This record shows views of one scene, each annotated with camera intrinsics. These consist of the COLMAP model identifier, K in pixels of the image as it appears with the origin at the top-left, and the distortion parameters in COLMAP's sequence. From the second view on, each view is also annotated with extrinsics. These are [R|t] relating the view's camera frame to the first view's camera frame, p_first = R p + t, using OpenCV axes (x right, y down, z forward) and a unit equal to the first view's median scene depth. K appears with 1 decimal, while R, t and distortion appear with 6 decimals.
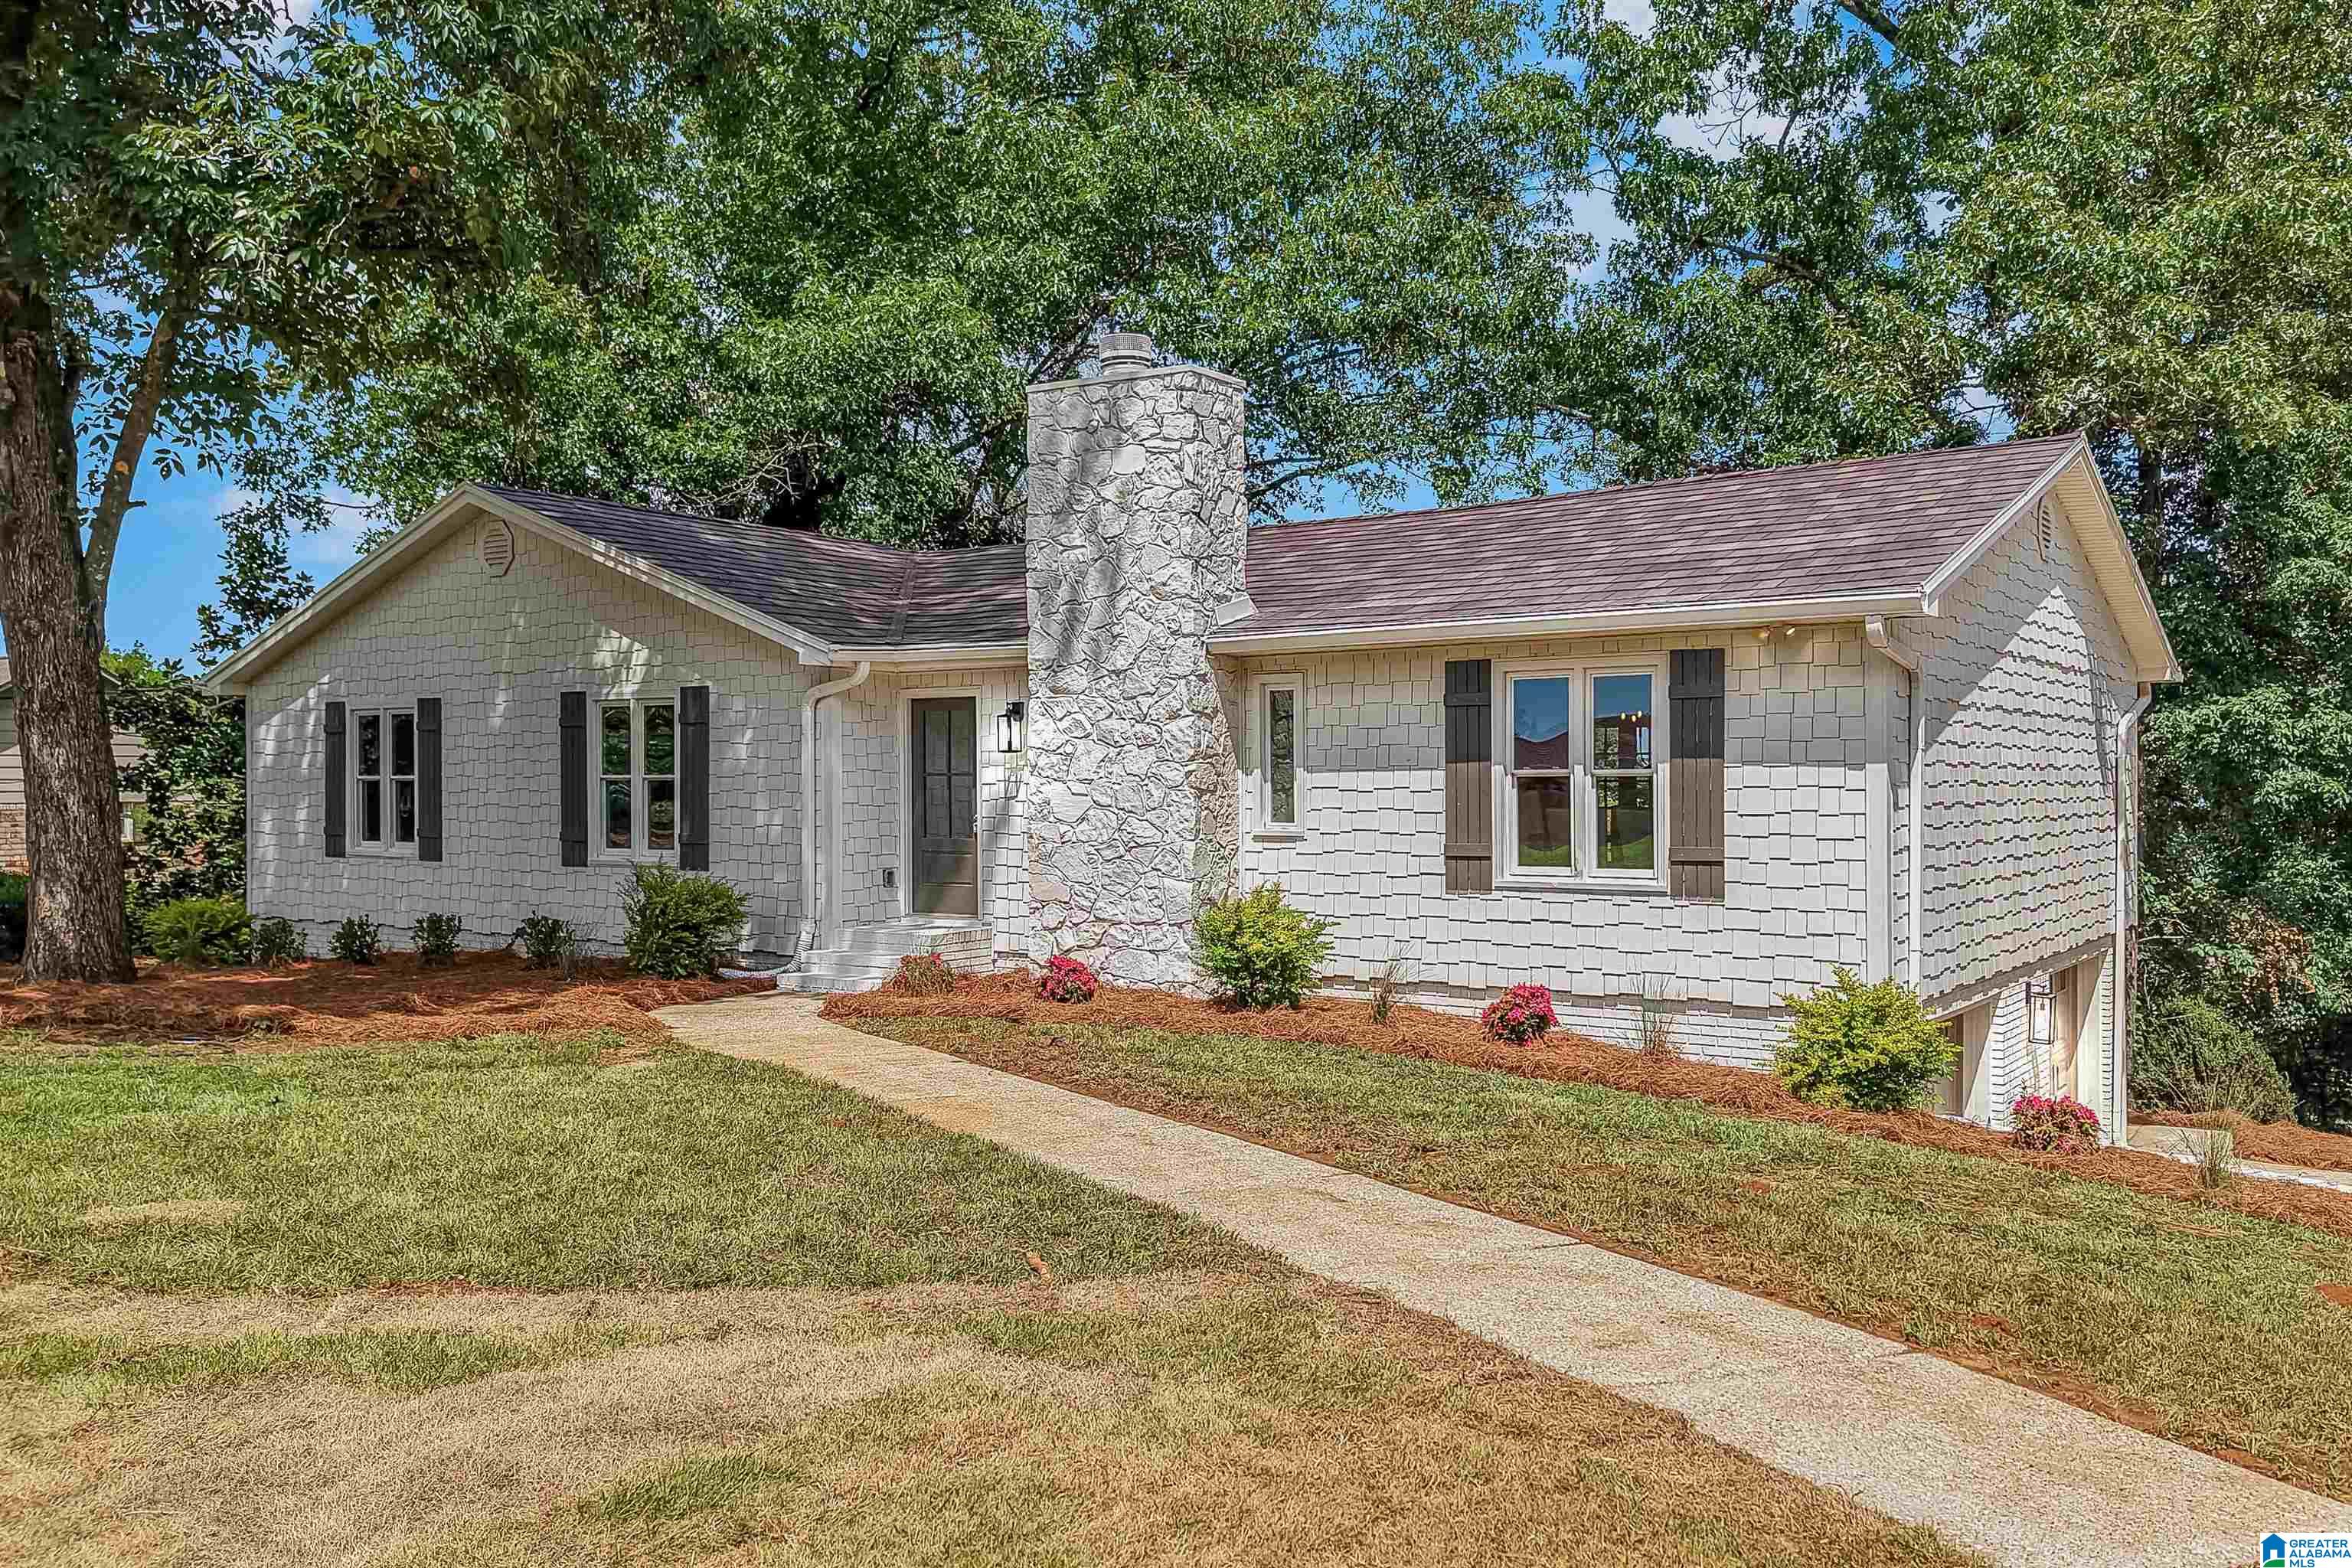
lens RADIAL K [[1846.4, 0, 1296.3], [0, 1846.4, 798.7], [0, 0, 1]] dist [0.037711, -0.046686]
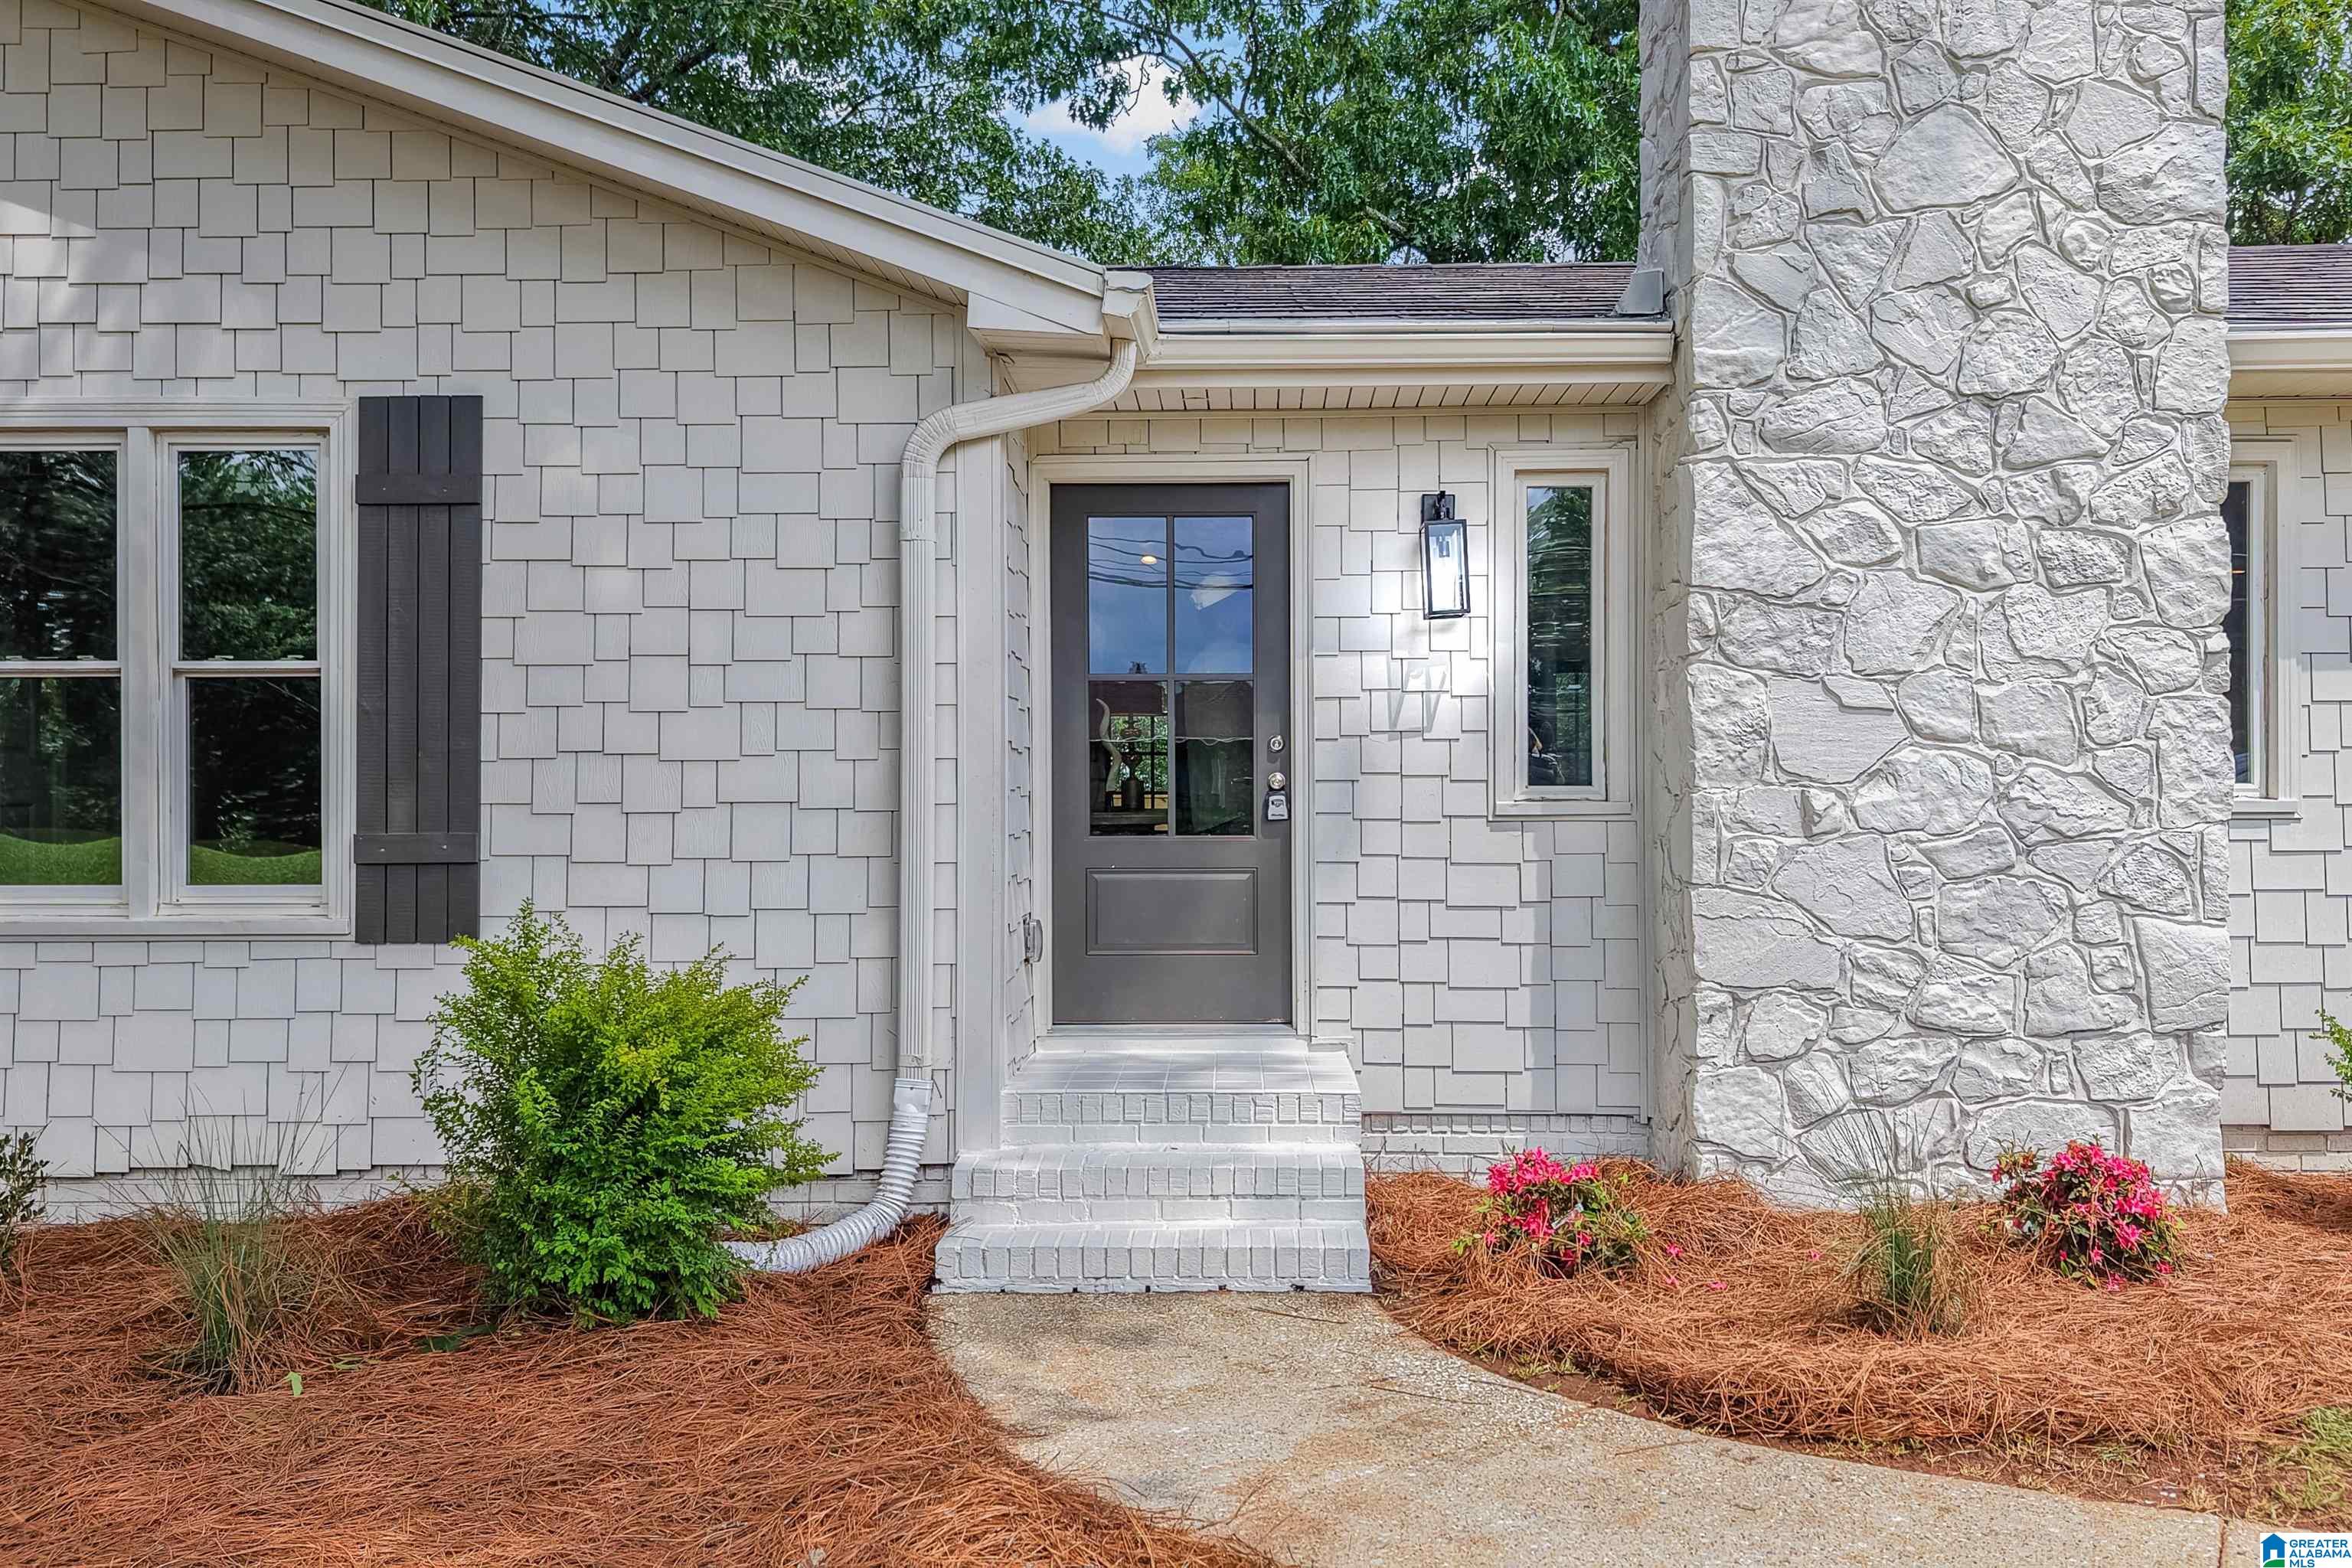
lens RADIAL K [[1846.4, 0, 1221.6], [0, 1846.4, 791.4], [0, 0, 1]] dist [0.037711, -0.046686]
pose [[0.850234, -0.000811, 0.526405, -0.445613], [0.005766, 0.999953, -0.007773, 0.017289], [-0.526374, 0.009645, 0.850199, 0.751001]]
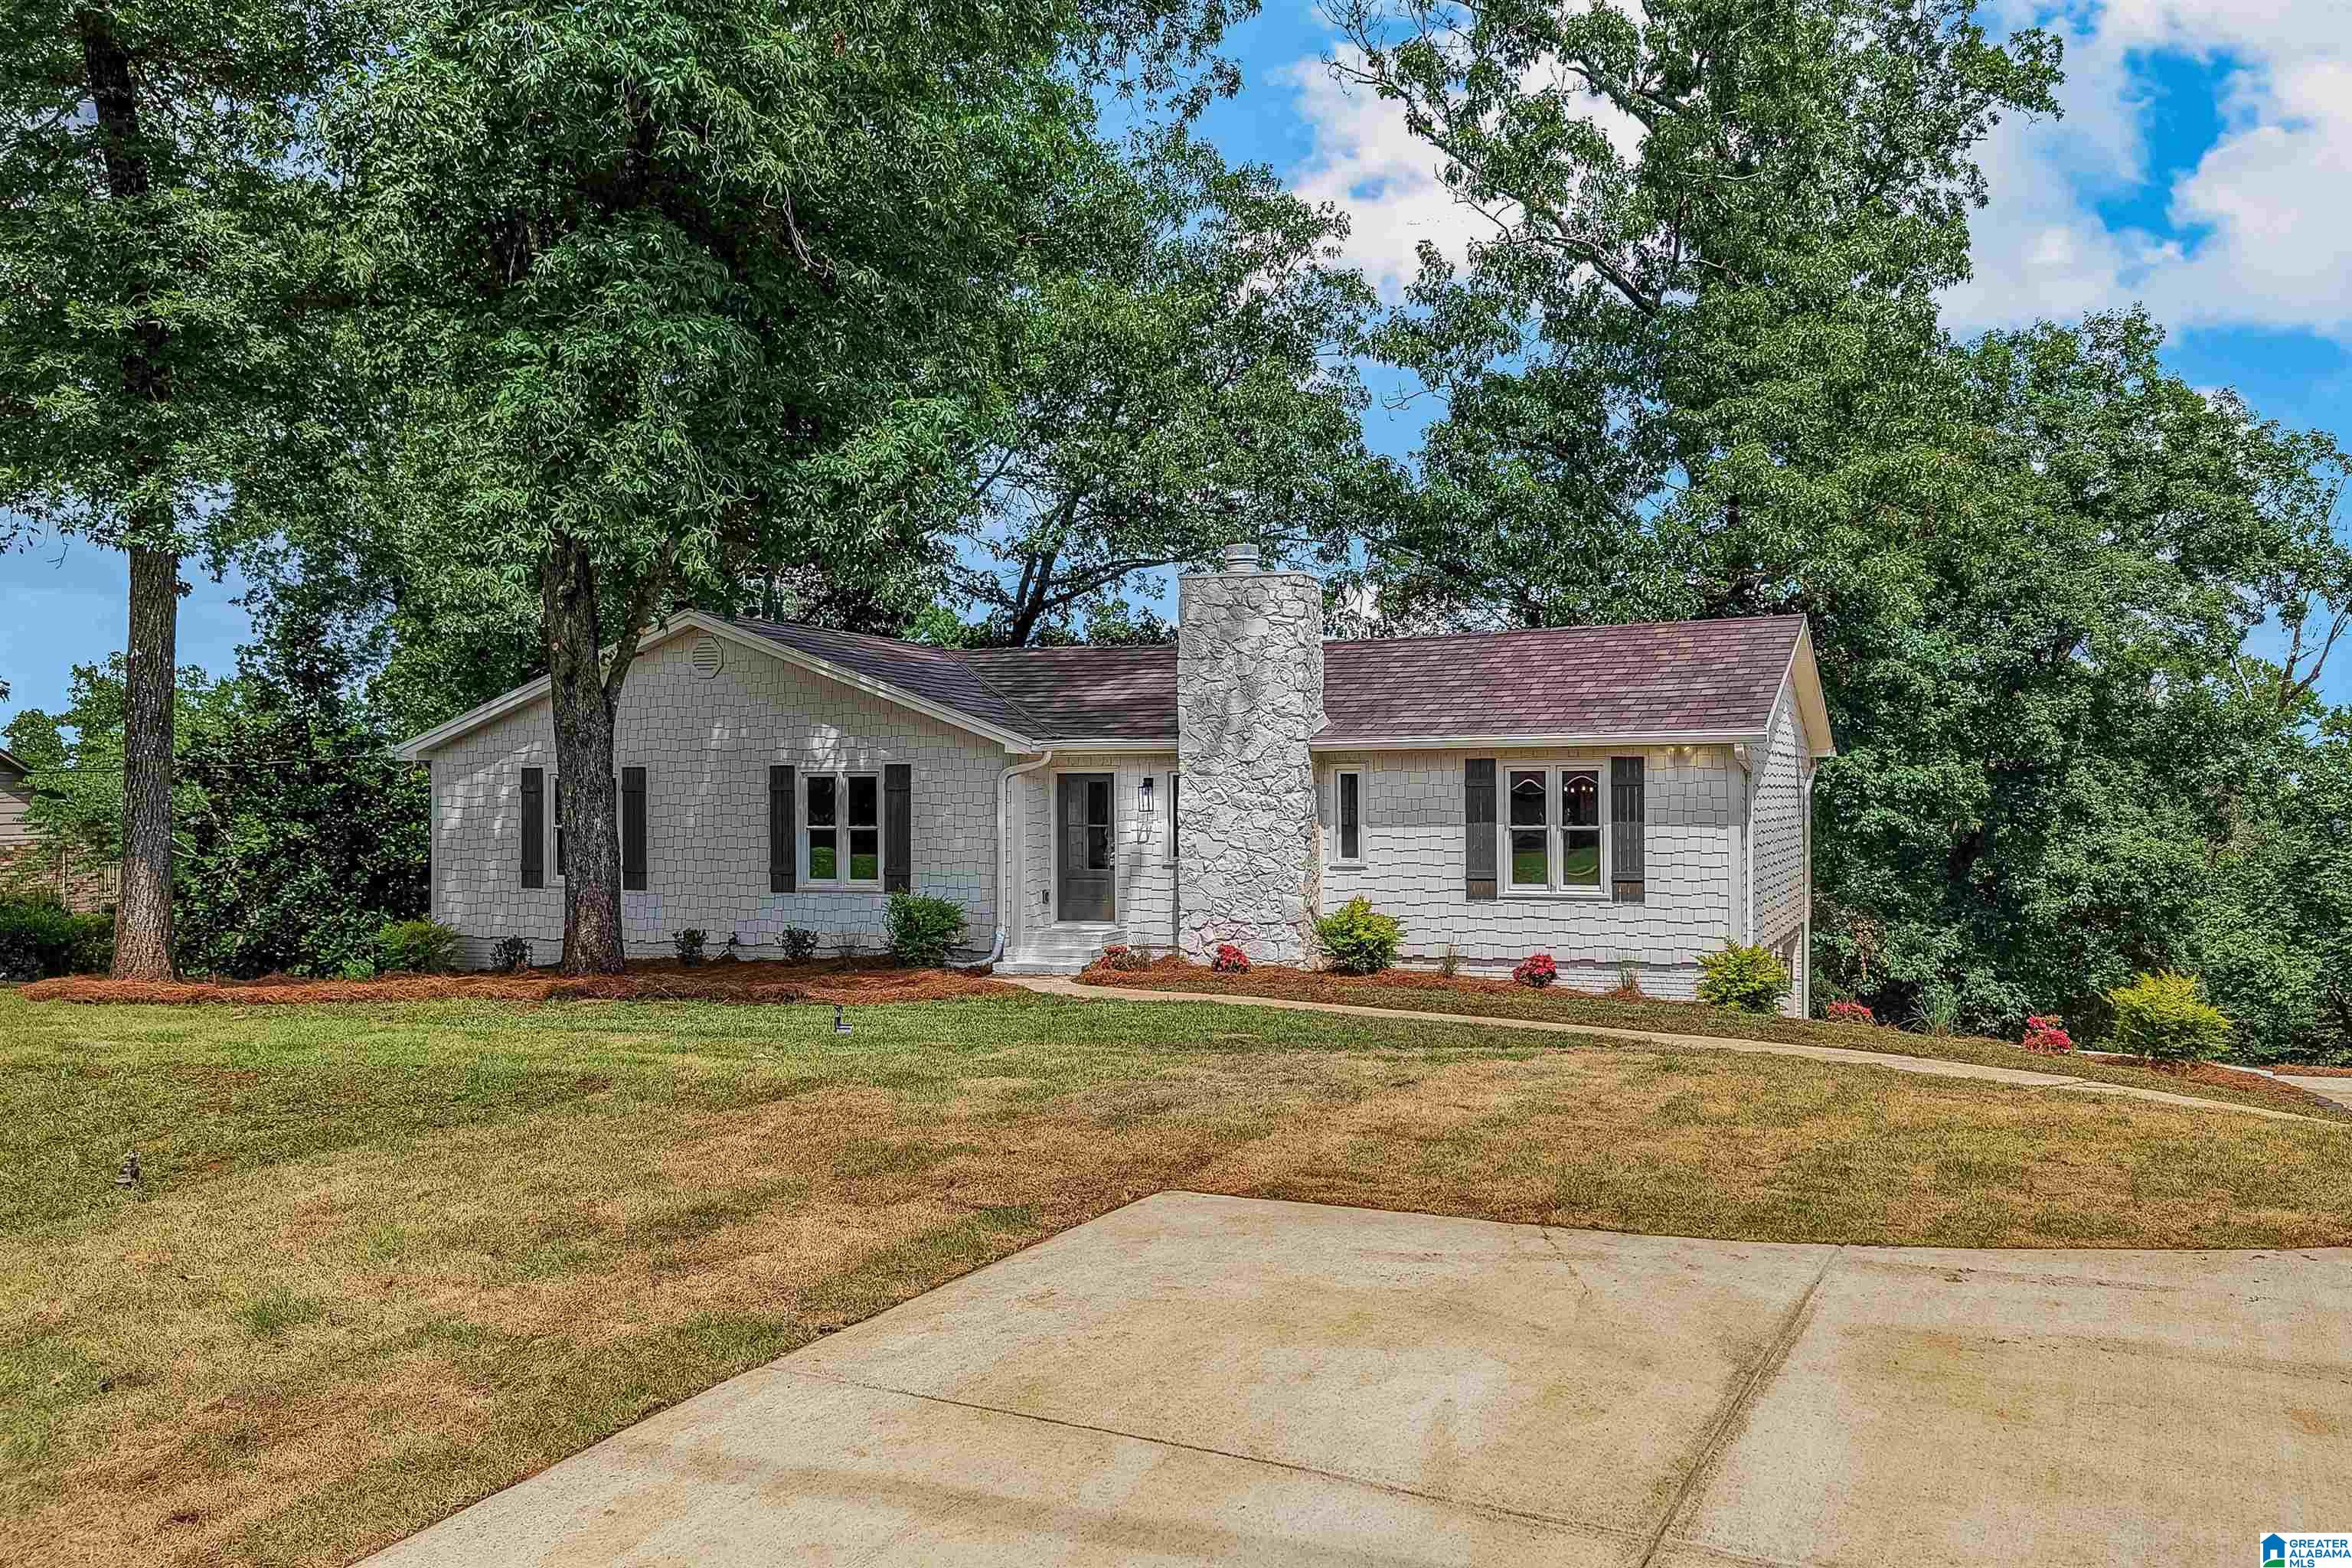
lens RADIAL K [[1846.4, 0, 1245.1], [0, 1846.4, 817.0], [0, 0, 1]] dist [0.037711, -0.046686]
pose [[0.978615, -0.004513, 0.205653, -0.418743], [0.004100, 0.999989, 0.002434, -0.026441], [-0.205661, -0.001539, 0.978622, -0.520163]]
